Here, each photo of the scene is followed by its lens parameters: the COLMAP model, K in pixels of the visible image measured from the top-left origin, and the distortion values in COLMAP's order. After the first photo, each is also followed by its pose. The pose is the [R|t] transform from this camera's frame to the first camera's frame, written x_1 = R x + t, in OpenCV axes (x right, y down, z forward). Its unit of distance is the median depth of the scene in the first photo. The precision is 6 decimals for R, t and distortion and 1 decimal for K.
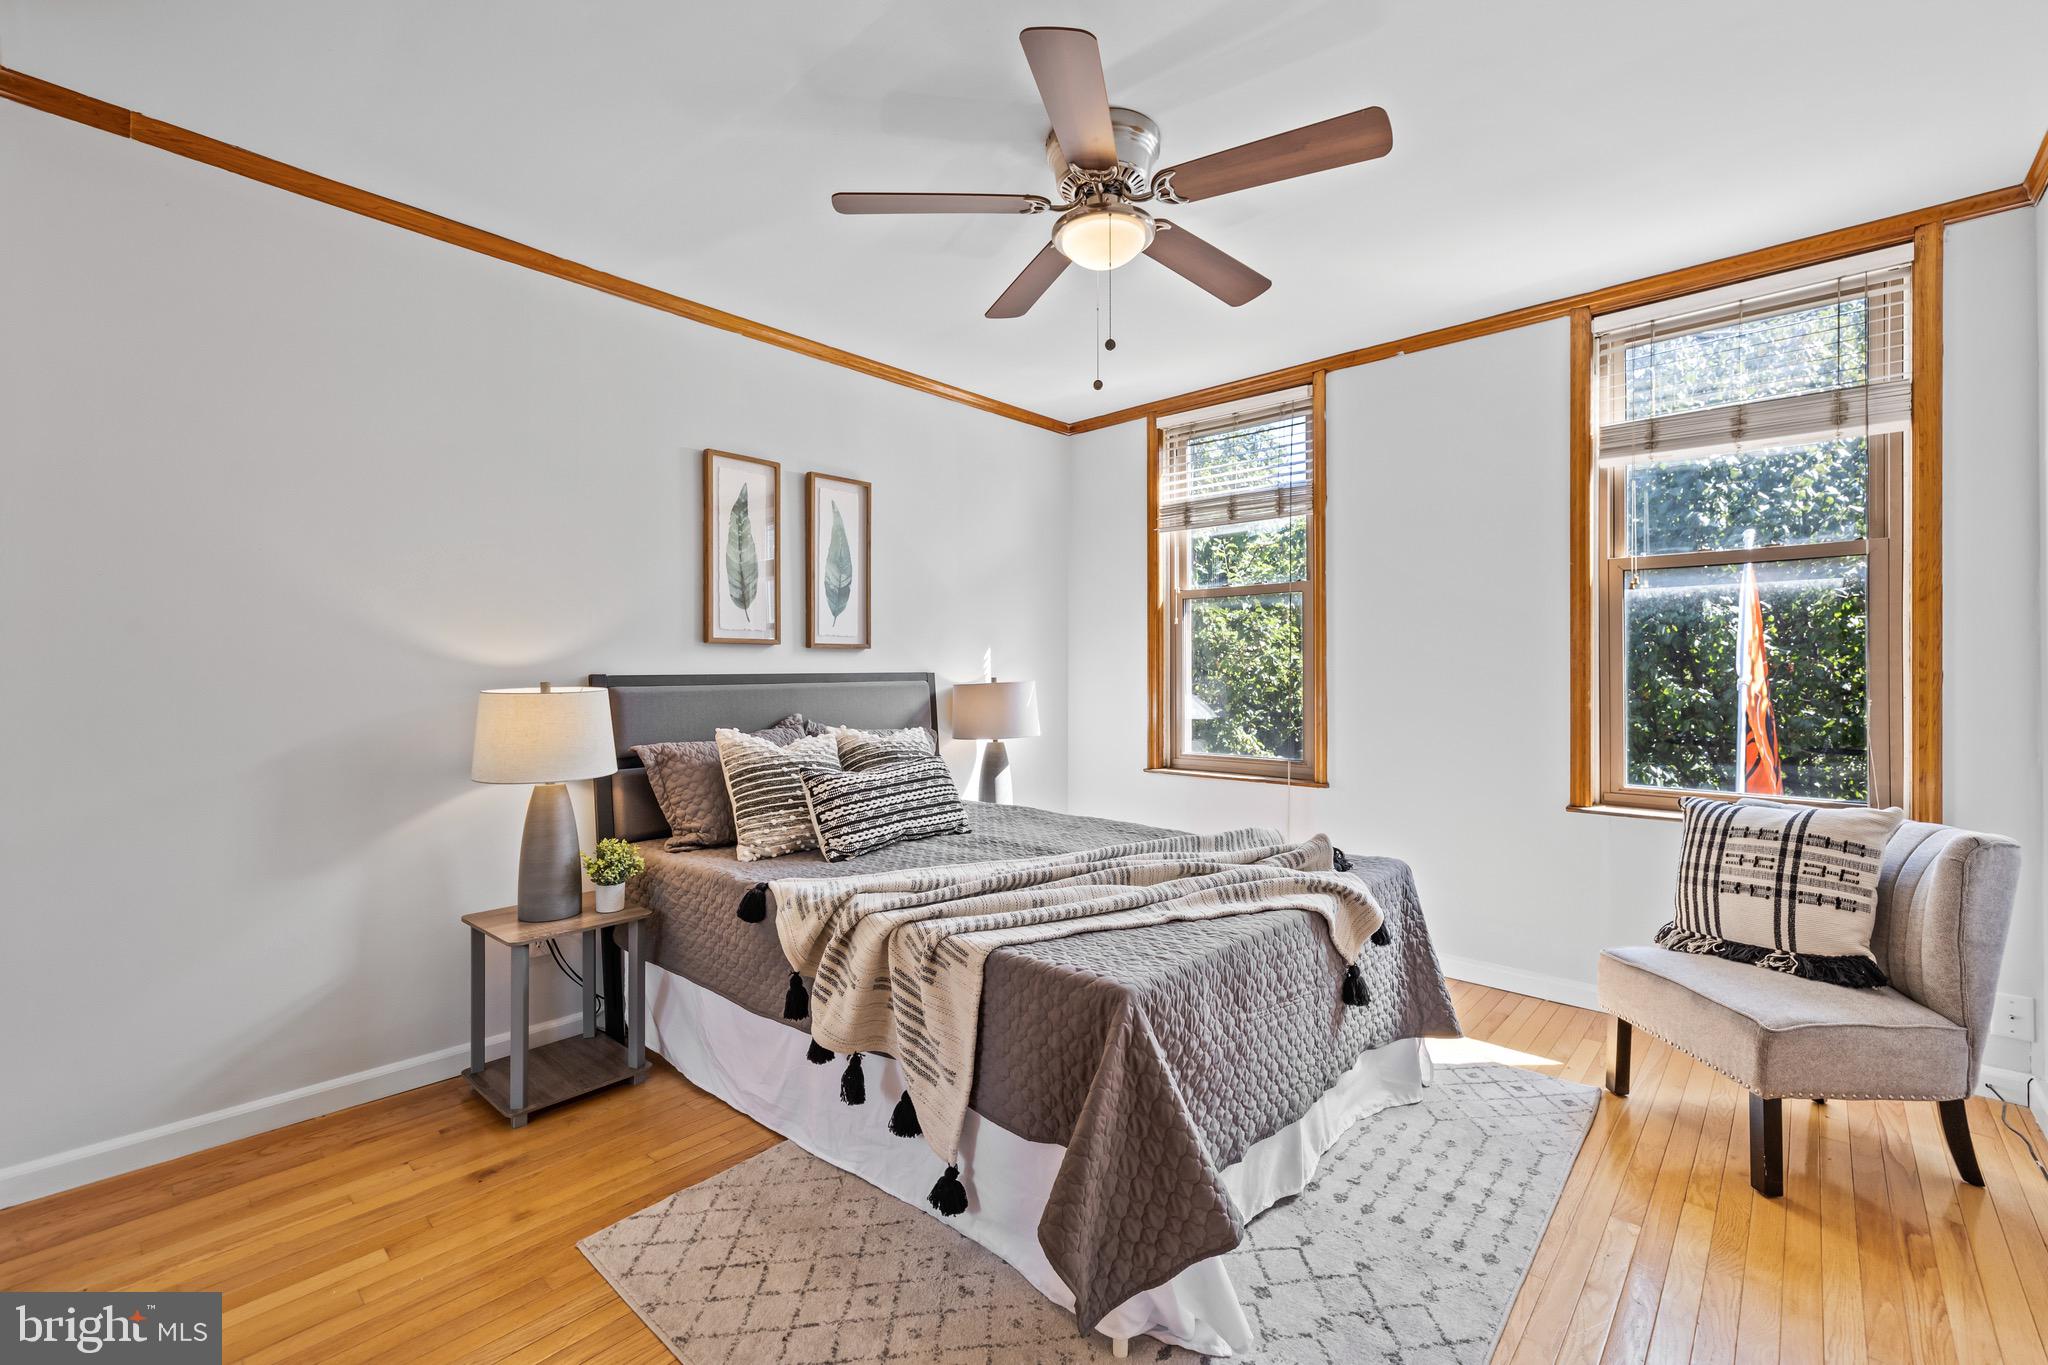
lens RADIAL K [[873.7, 0, 1007.1], [0, 873.7, 674.4], [0, 0, 1]] dist [0.002511, 0.000520]
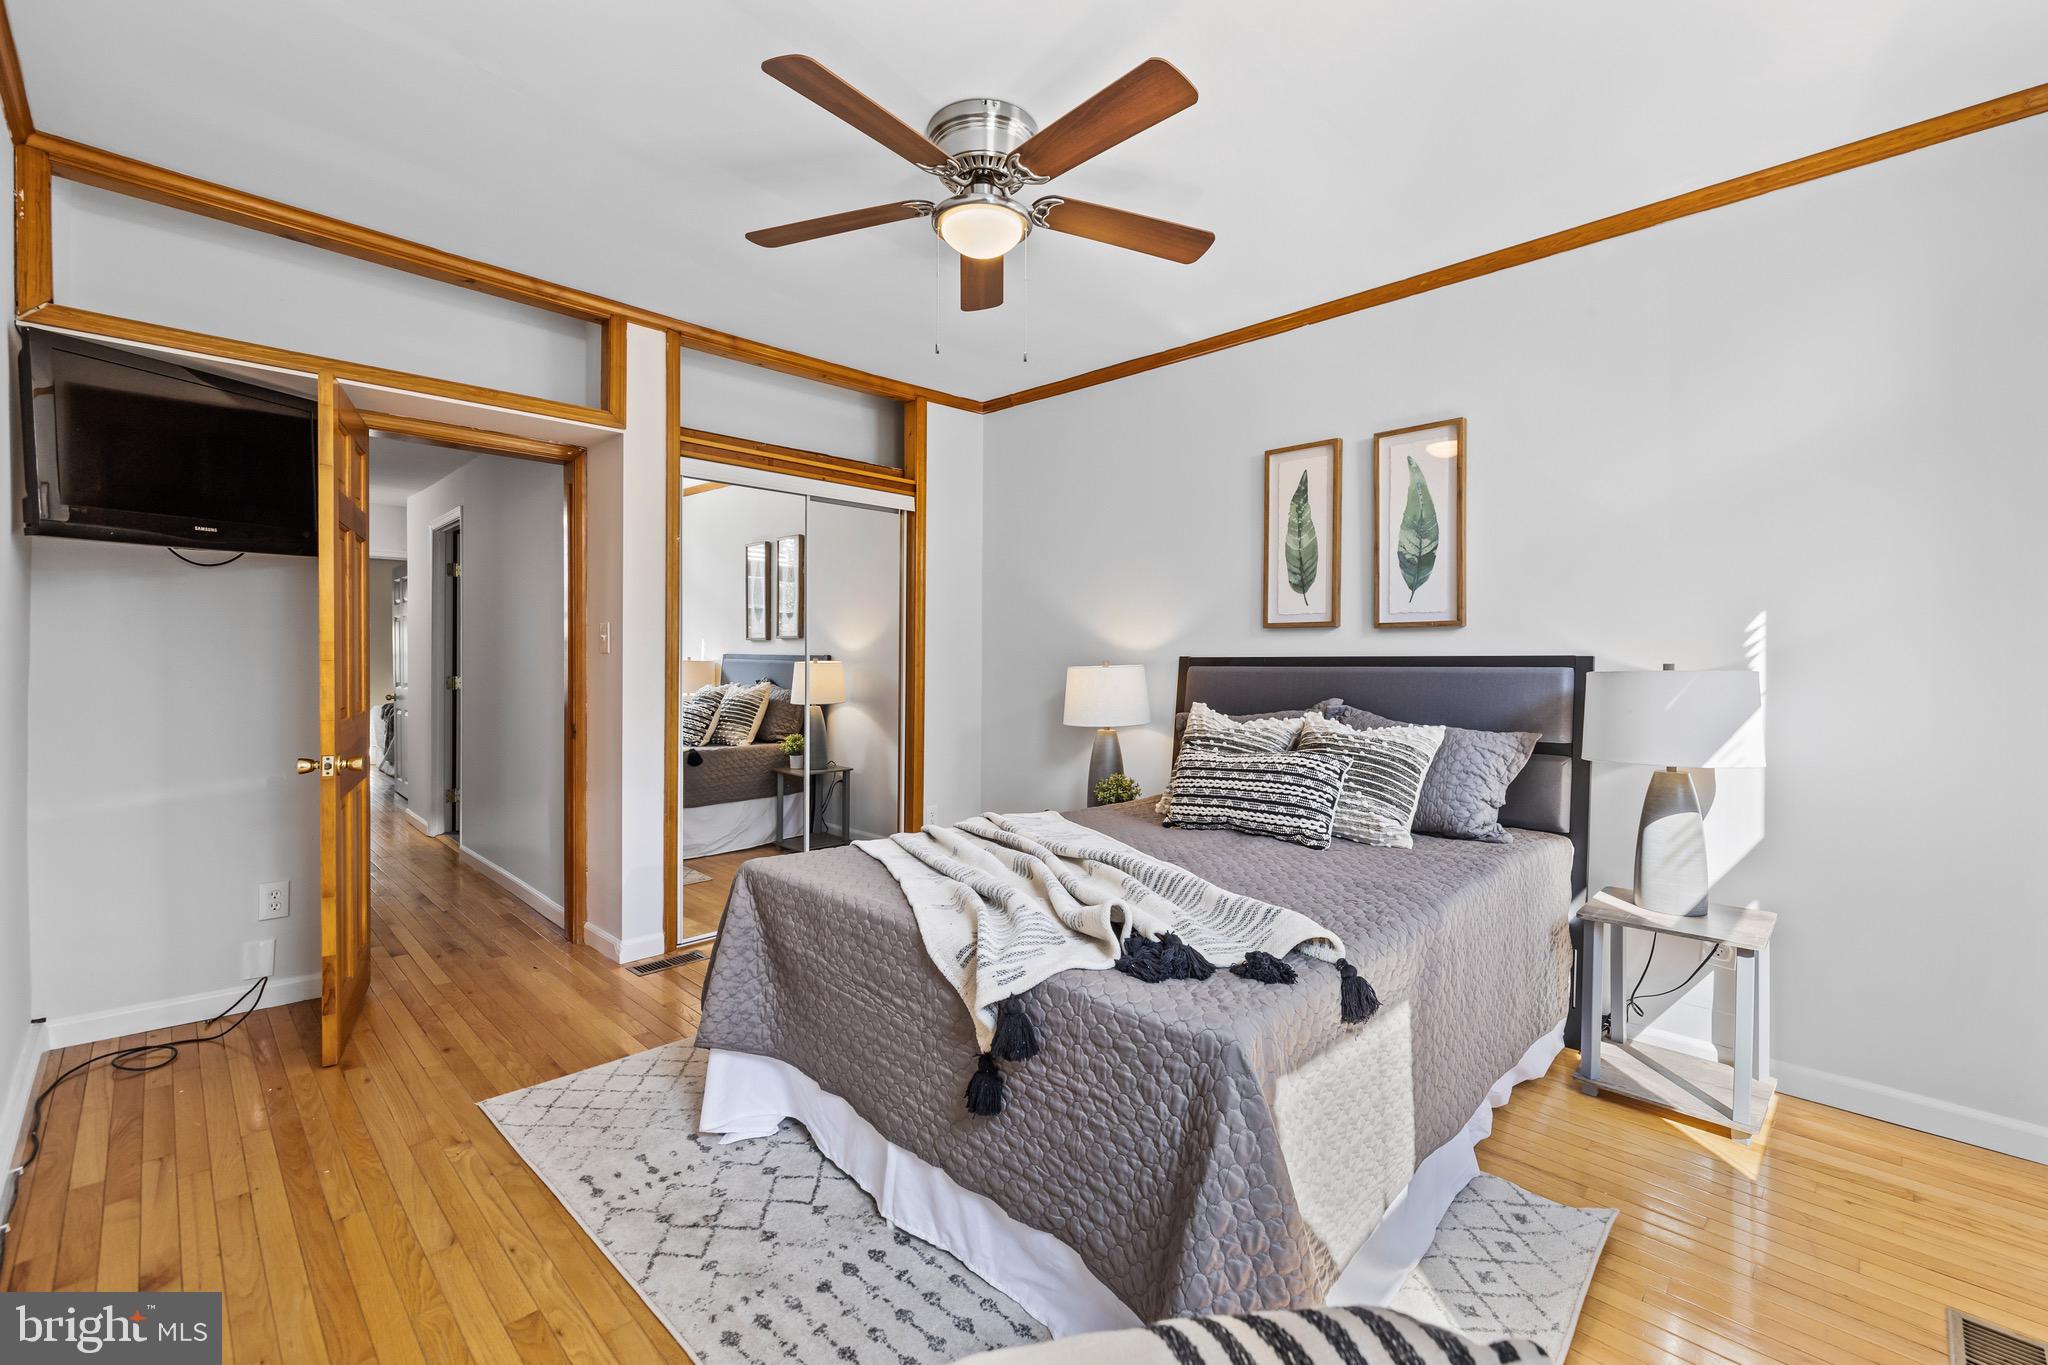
lens RADIAL K [[873.7, 0, 1007.2], [0, 873.7, 673.5], [0, 0, 1]] dist [0.002511, 0.000520]
pose [[-0.051886, 0.016144, -0.998523, 0.748802], [-0.010710, 0.999803, 0.016721, 0.005703], [0.998596, 0.011562, -0.051702, 0.712161]]
